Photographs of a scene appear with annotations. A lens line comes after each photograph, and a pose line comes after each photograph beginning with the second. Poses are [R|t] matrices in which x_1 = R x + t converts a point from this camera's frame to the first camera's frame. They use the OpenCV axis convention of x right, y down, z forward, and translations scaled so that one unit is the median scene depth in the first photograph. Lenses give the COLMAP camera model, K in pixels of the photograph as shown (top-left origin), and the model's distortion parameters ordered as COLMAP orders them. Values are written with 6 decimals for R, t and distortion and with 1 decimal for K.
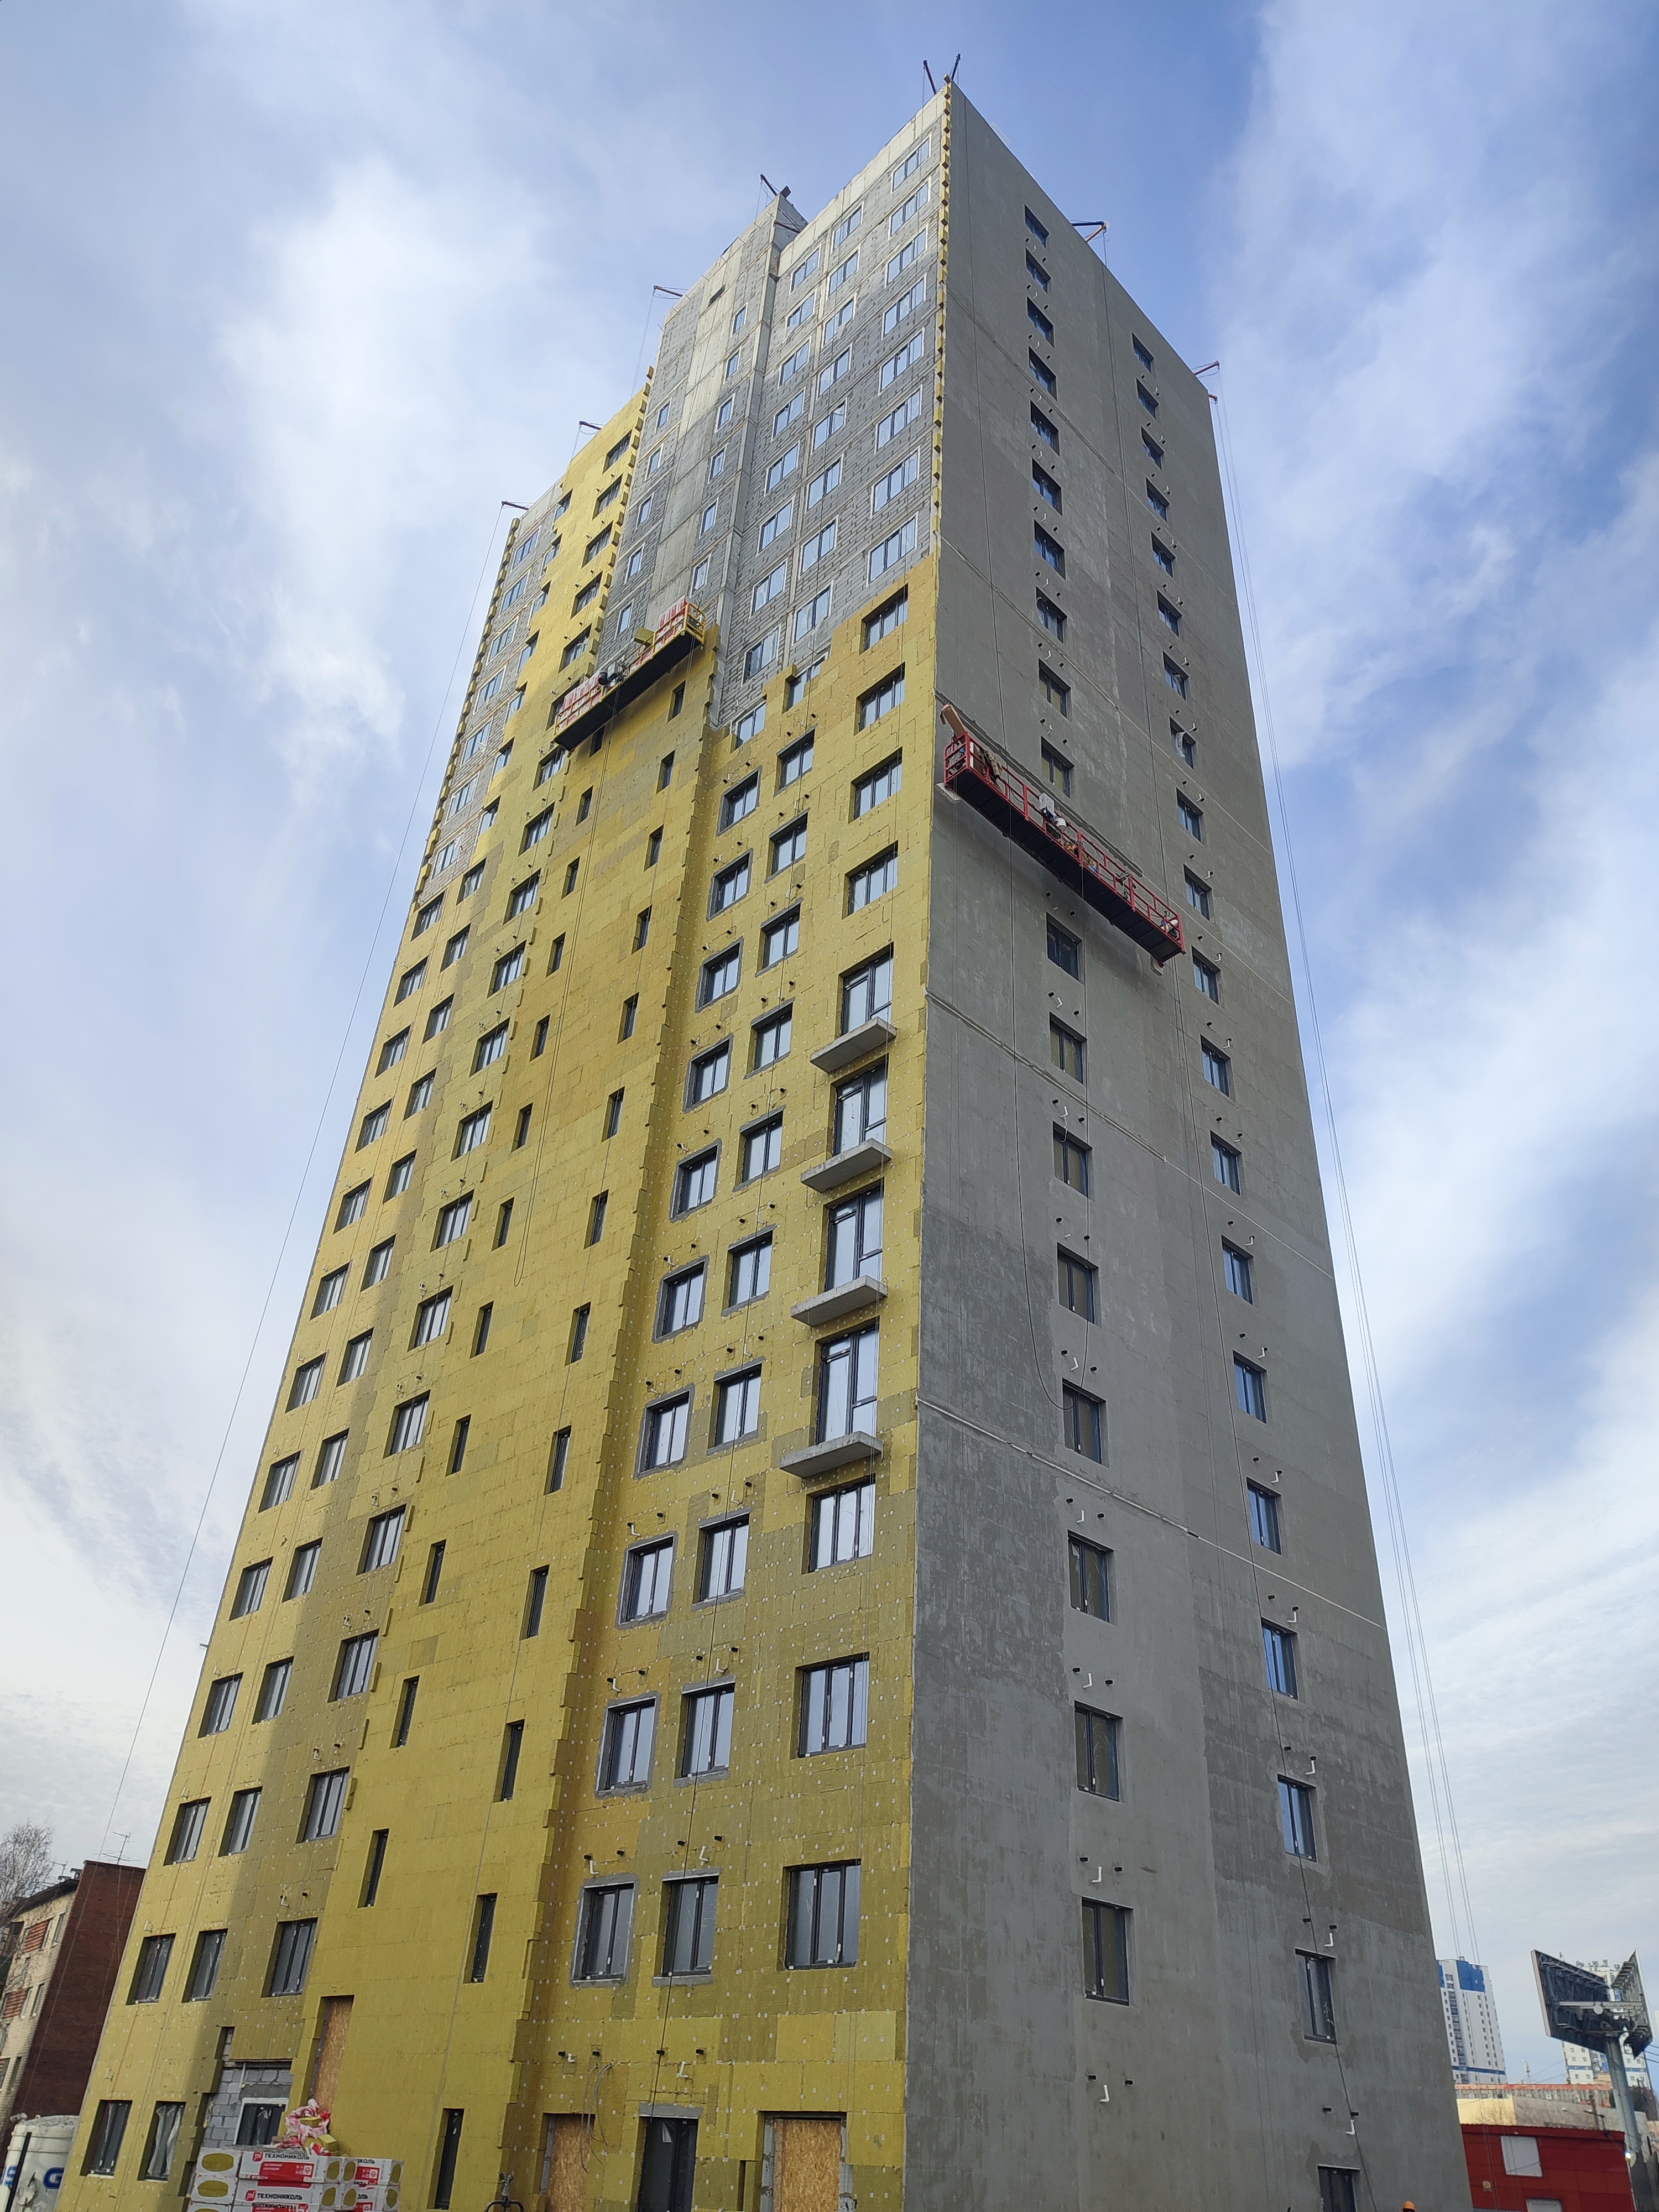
lens RADIAL K [[1524.5, 0, 829.5], [0, 1524.5, 1106.0], [0, 0, 1]] dist [0.015386, -0.010405]
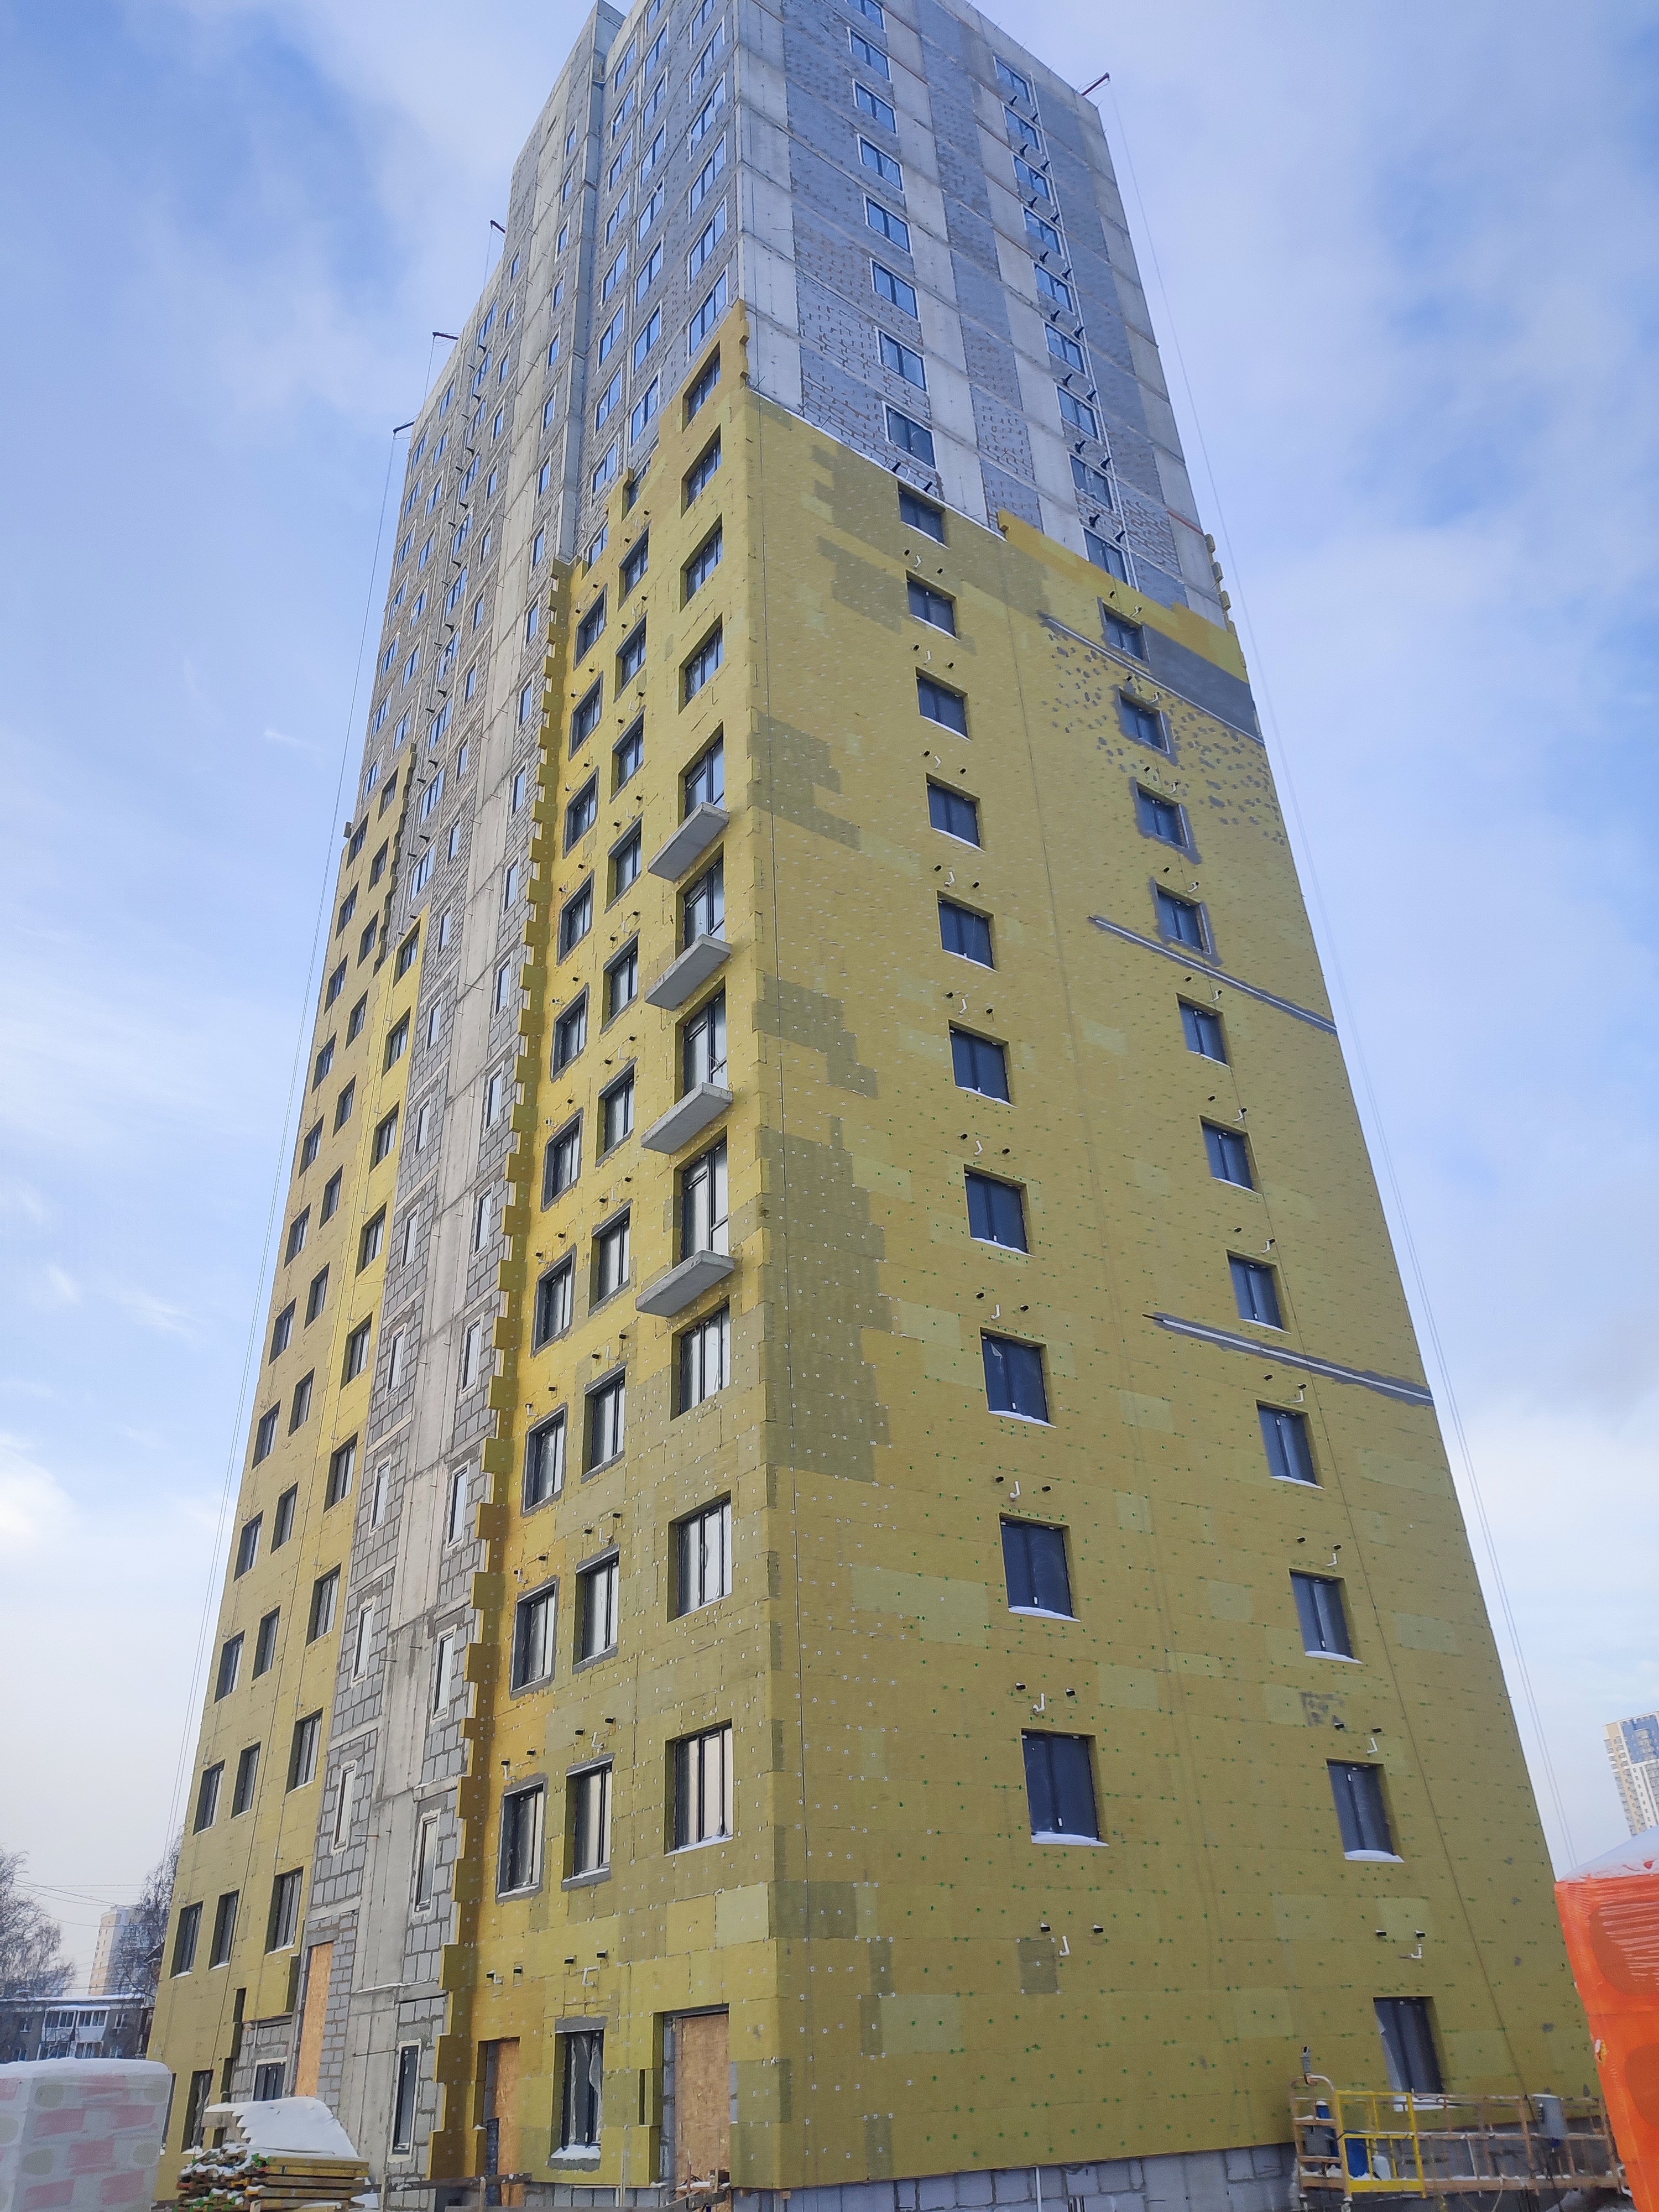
lens RADIAL K [[1531.4, 0, 829.5], [0, 1531.4, 1106.0], [0, 0, 1]] dist [0.003255, 0.006875]
pose [[0.981560, -0.168594, -0.090093, 0.179394], [0.172760, 0.984127, 0.040589, 0.107148], [0.081820, -0.055405, 0.995106, 0.138267]]
